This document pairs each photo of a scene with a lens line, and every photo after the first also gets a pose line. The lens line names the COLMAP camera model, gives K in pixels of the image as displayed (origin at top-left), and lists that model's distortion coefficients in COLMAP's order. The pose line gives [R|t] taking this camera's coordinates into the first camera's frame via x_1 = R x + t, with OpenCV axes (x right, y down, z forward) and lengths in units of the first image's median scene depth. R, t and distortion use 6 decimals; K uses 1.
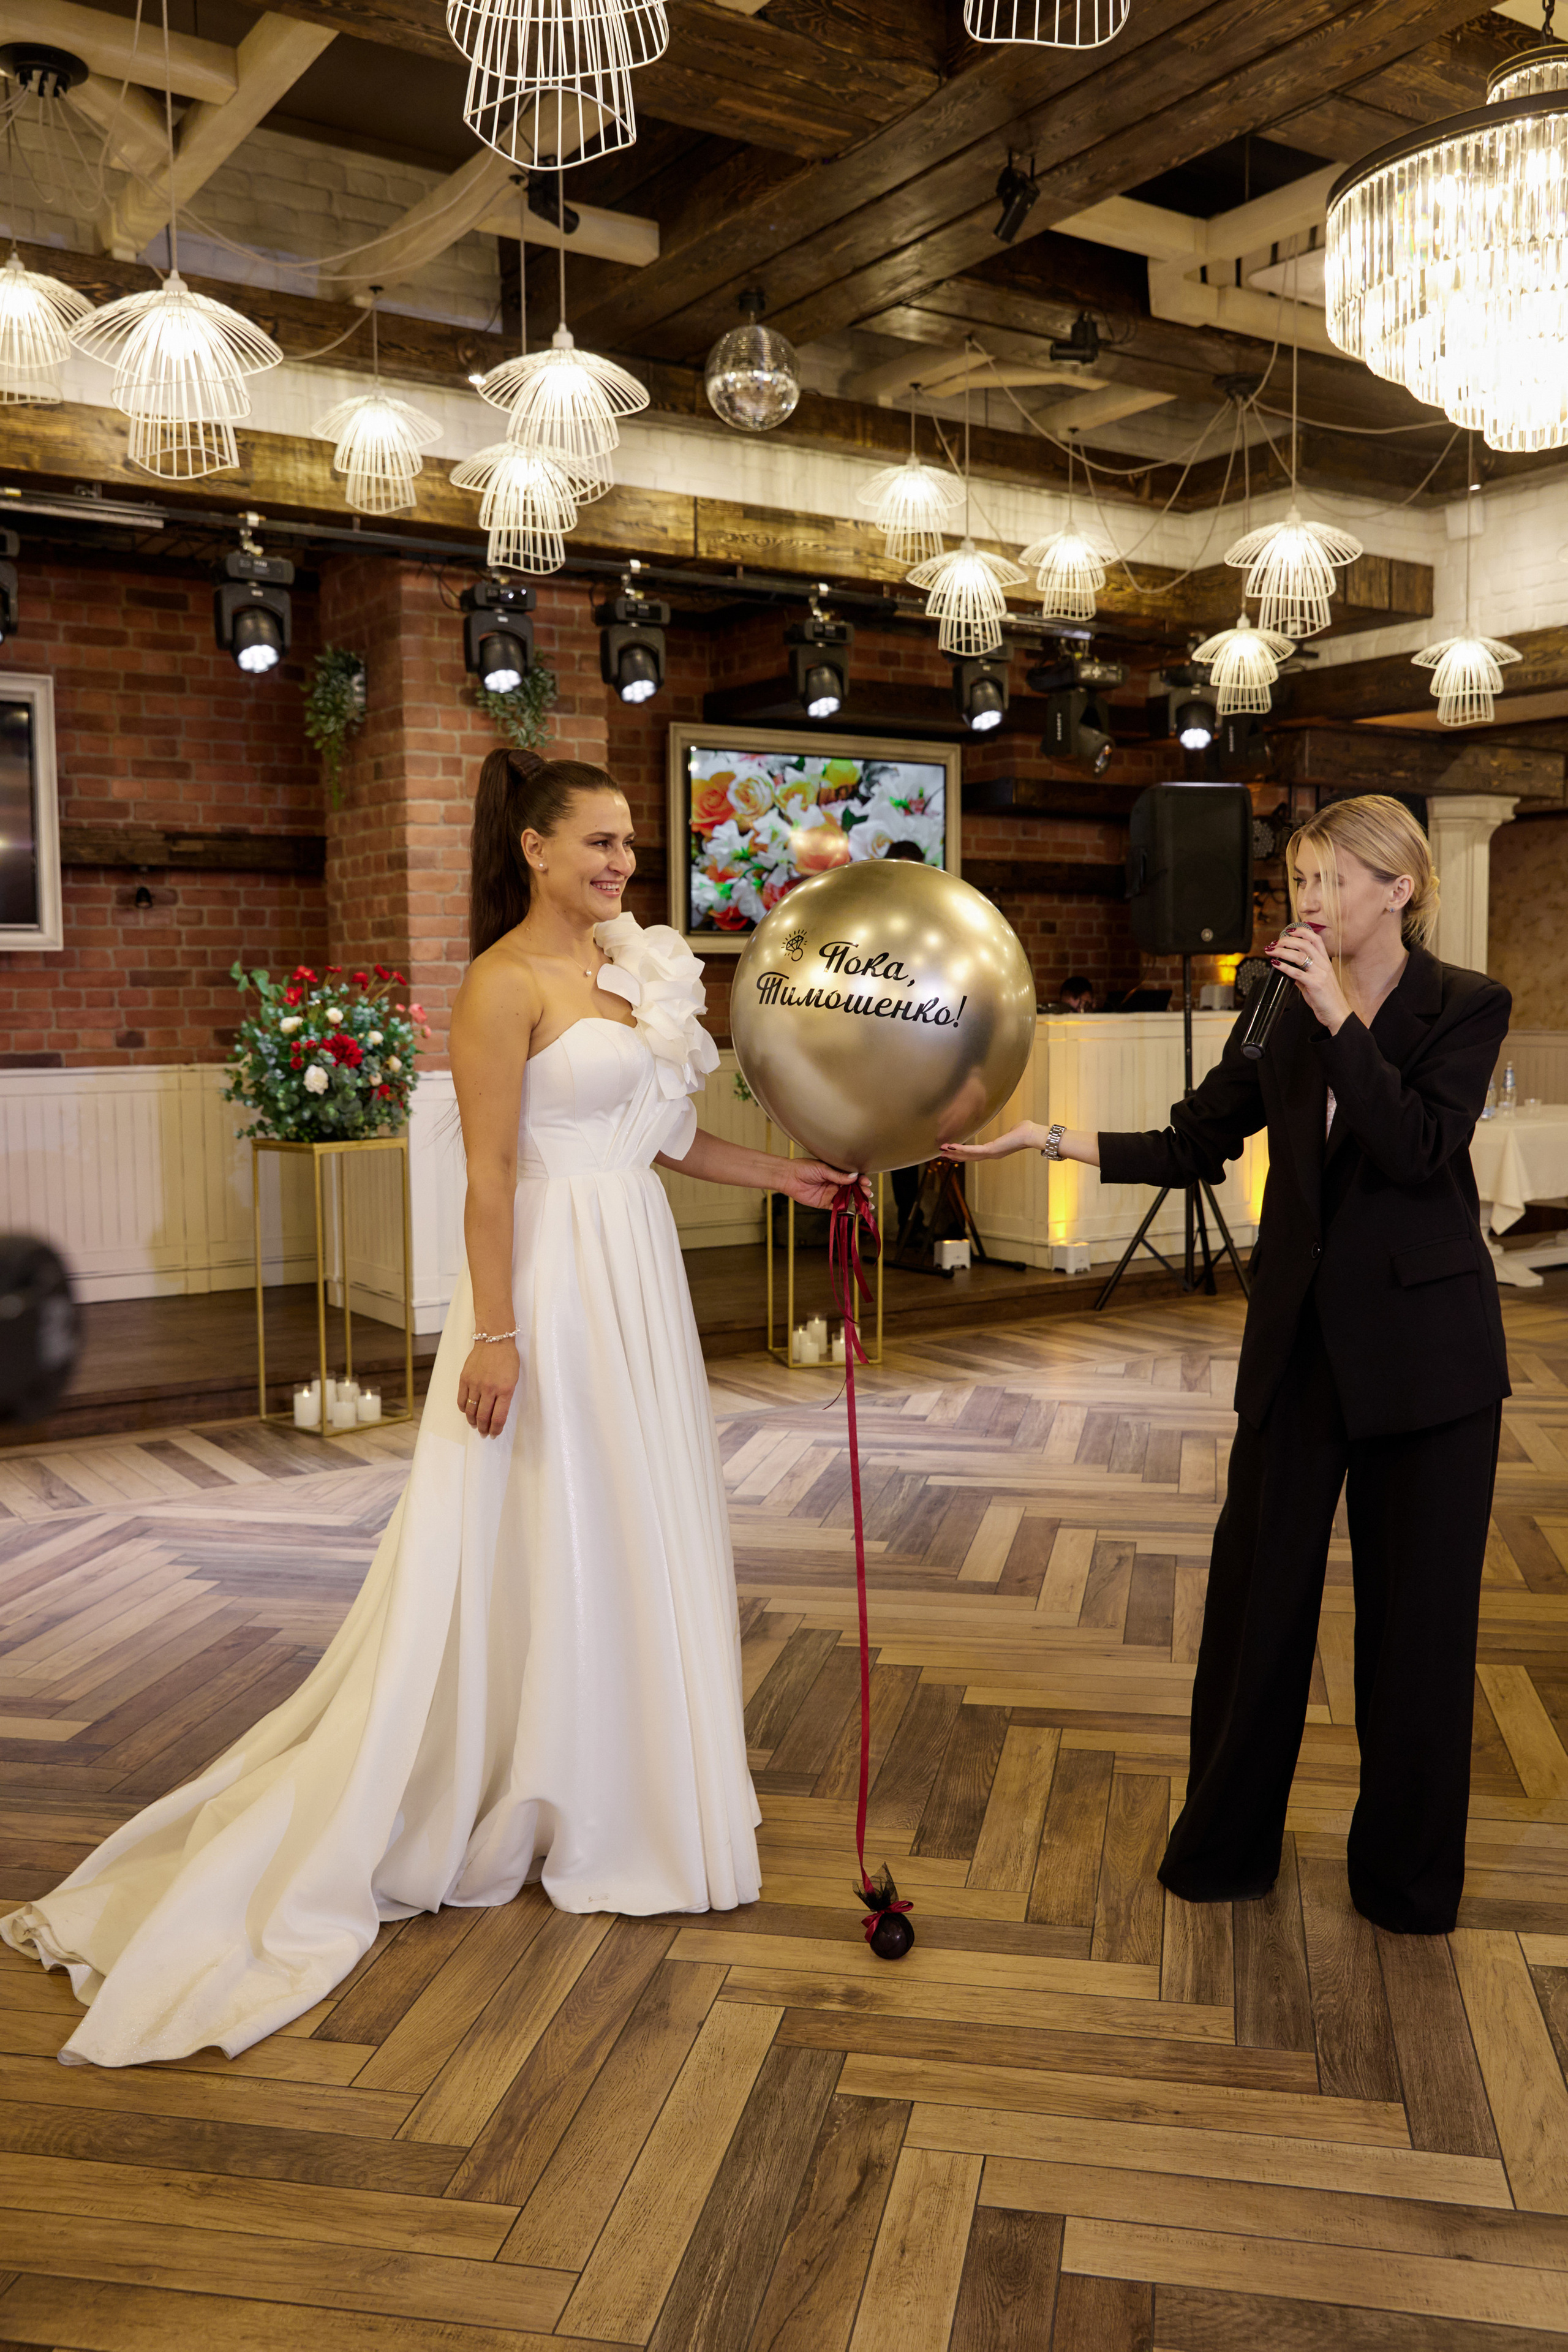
lens RADIAL K [[1983.2, 0, 784.0], [0, 1983.2, 1176.0], [0, 0, 1]] dist [-0.036640, 0.012681]
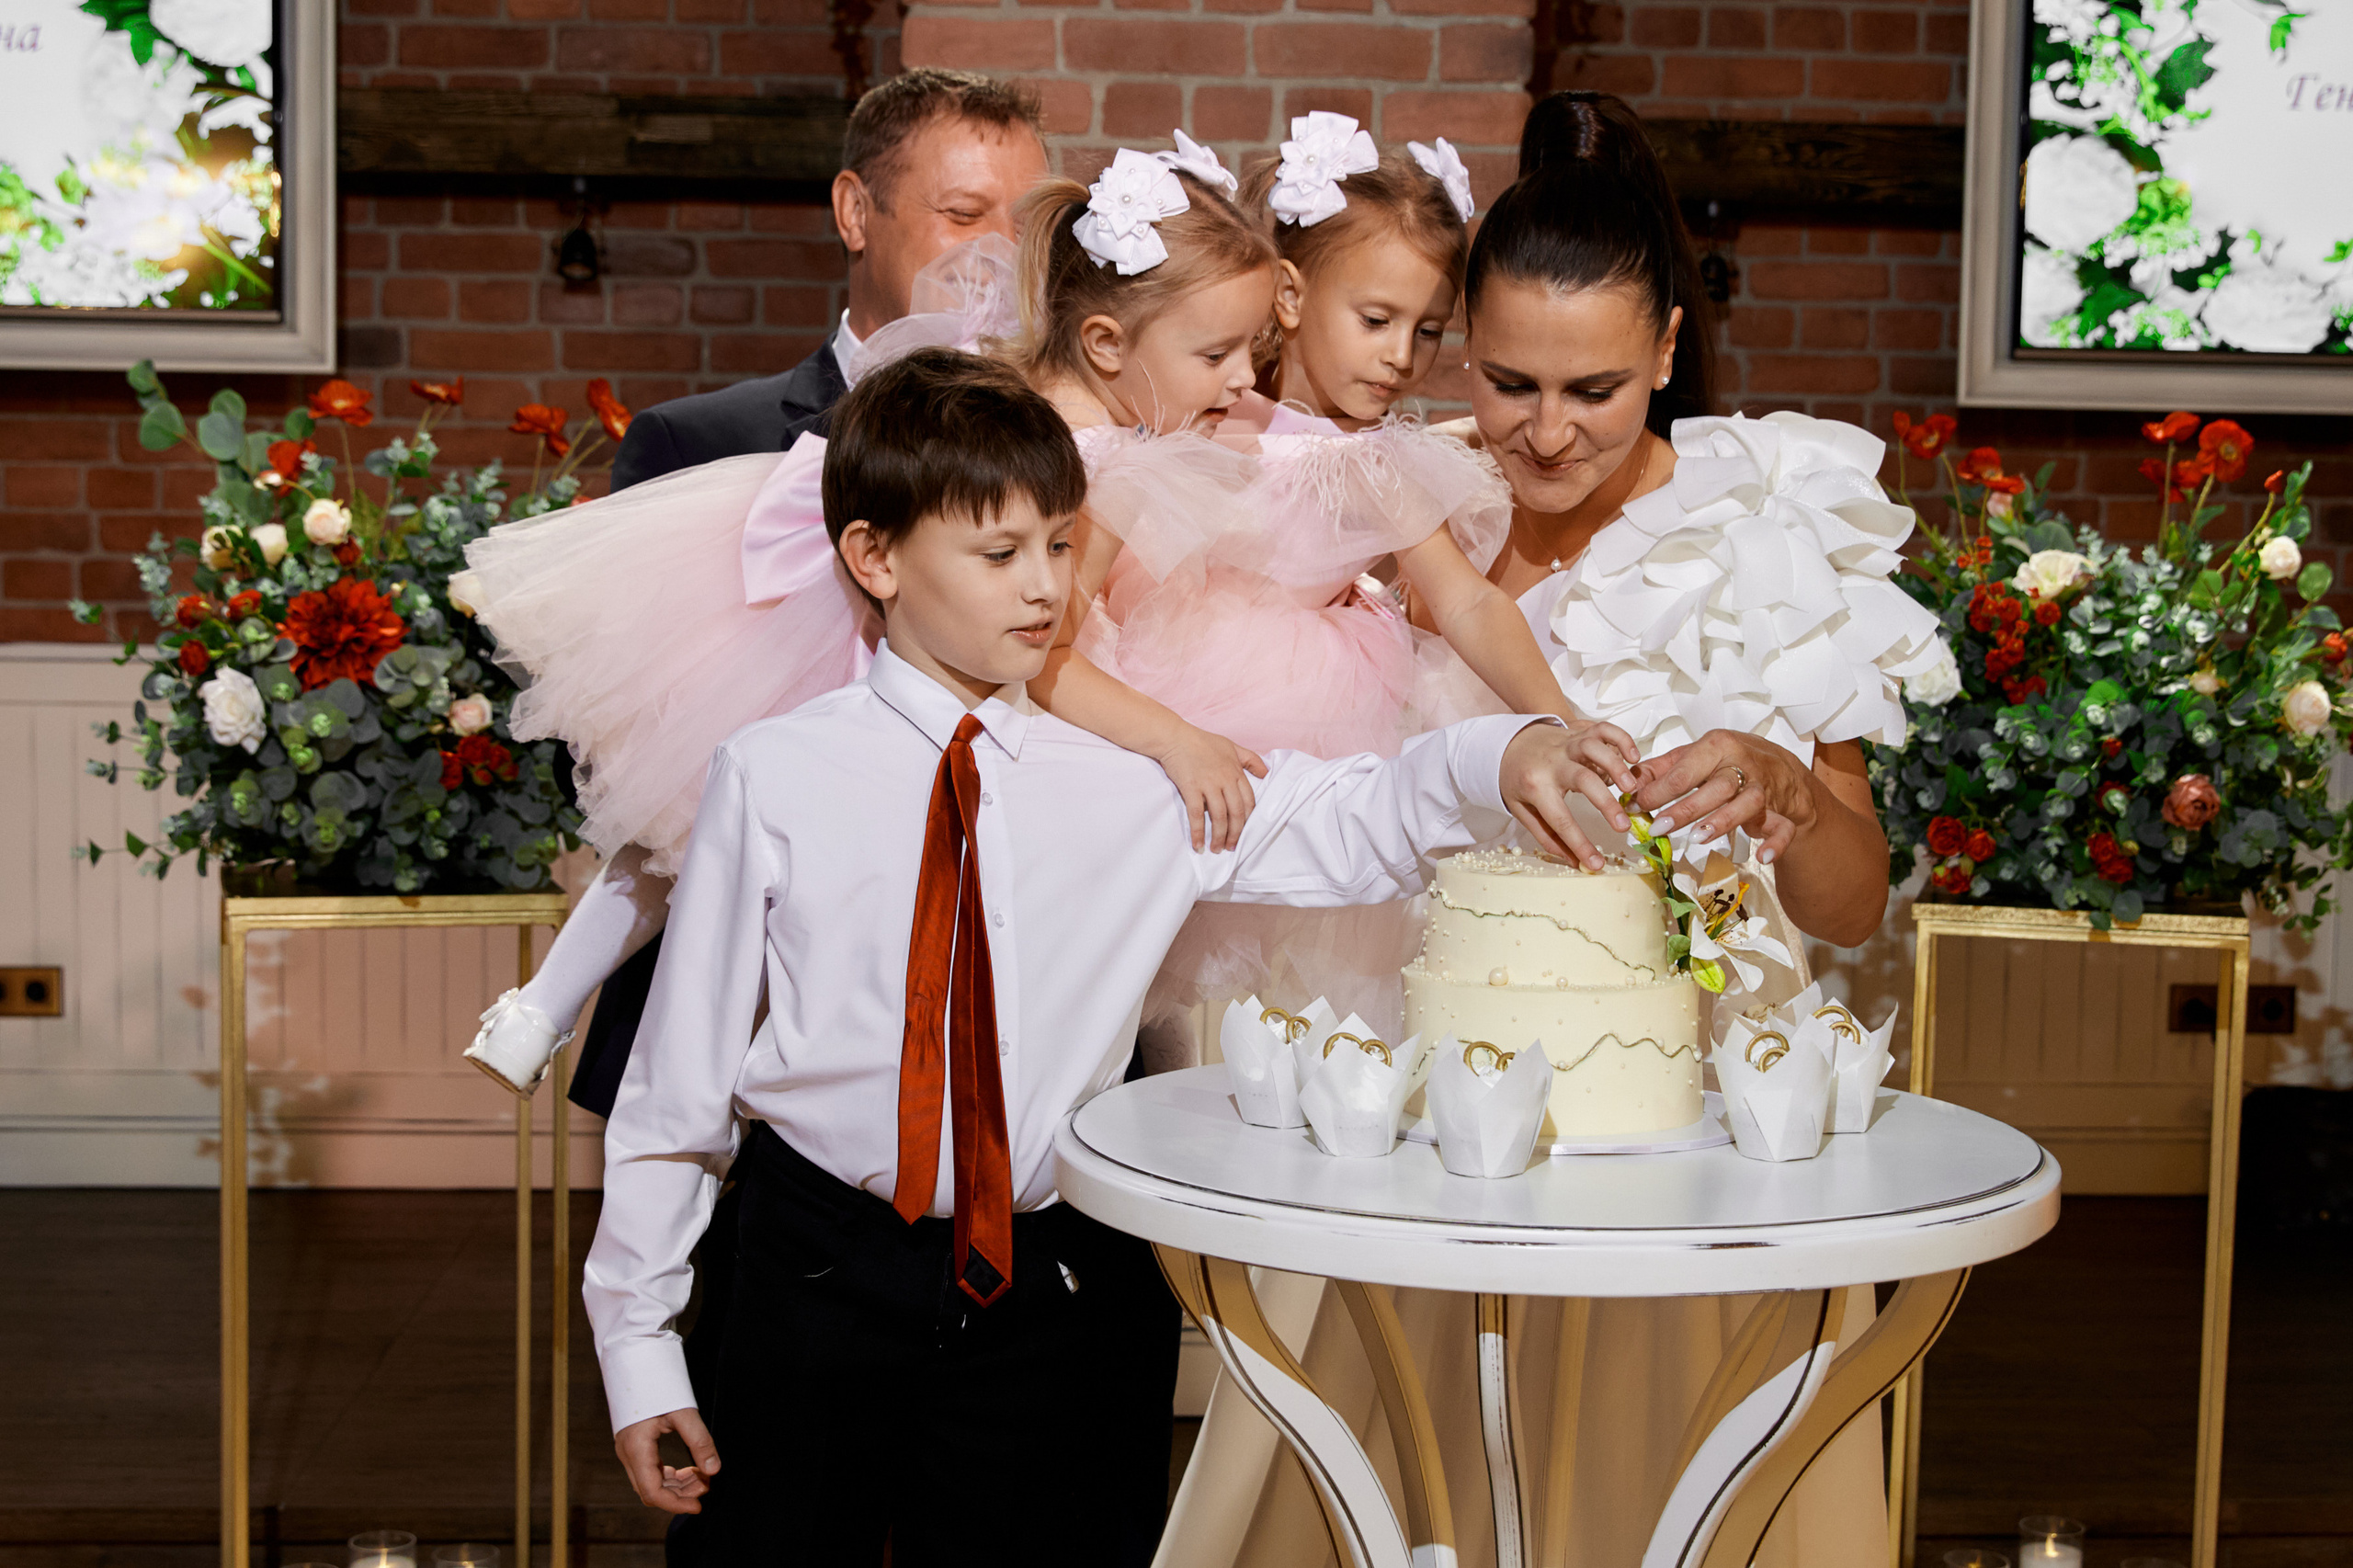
lens RADIAL K [[3223.2, 0, 1176.5], [0, 3223.2, 784.0], [0, 0, 1]] dist [-0.020818, 0.022699]
pose [[0.869335, 0.059699, -0.490604, 0.153213], [-0.069284, 0.997596, -0.001377, -0.041665], [0.489342, 0.035188, 0.871382, 0.541918]]
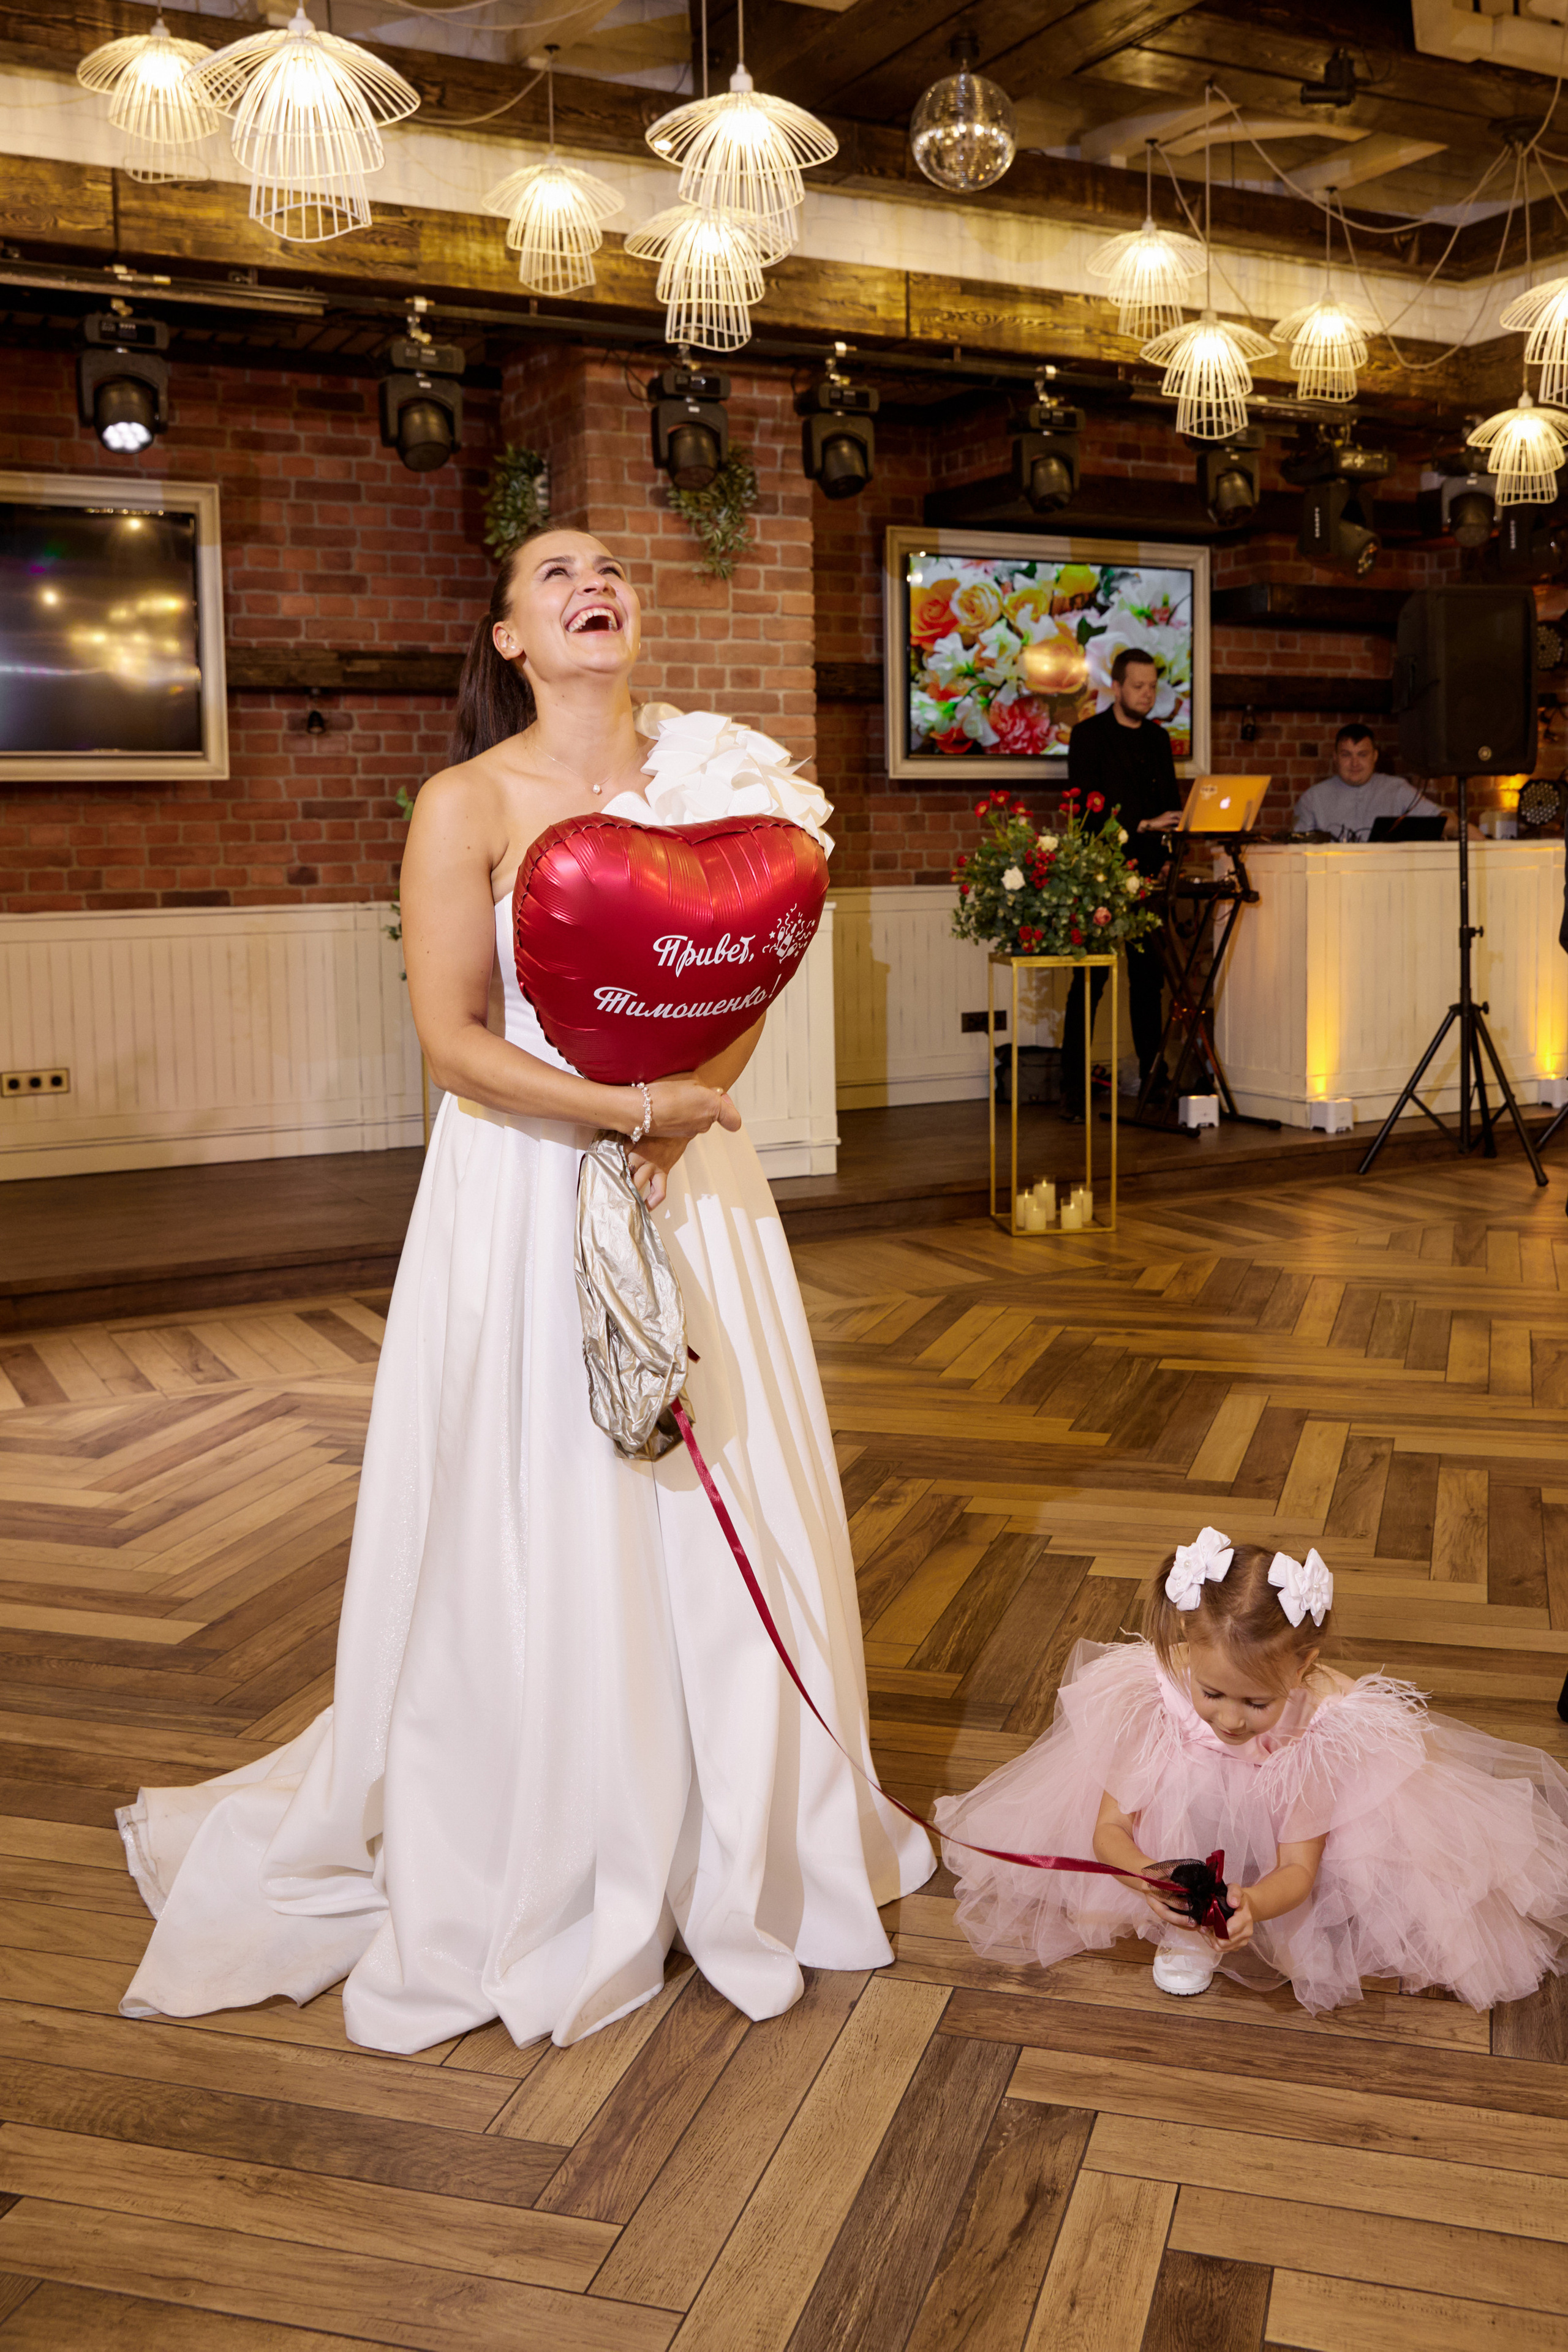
lens RADIAL K [[2129.2, 0, 866.7], [0, 2129.2, 1030.5], [0, 0, 1]] dist [-0.062057, 0.045481]
pose [[0.996980, 0.001012, -0.077650, 0.012333], [-0.000963, 0.999999, 0.000659, 0.003095], [0.077650, -0.000582, 0.996980, 0.033753]]
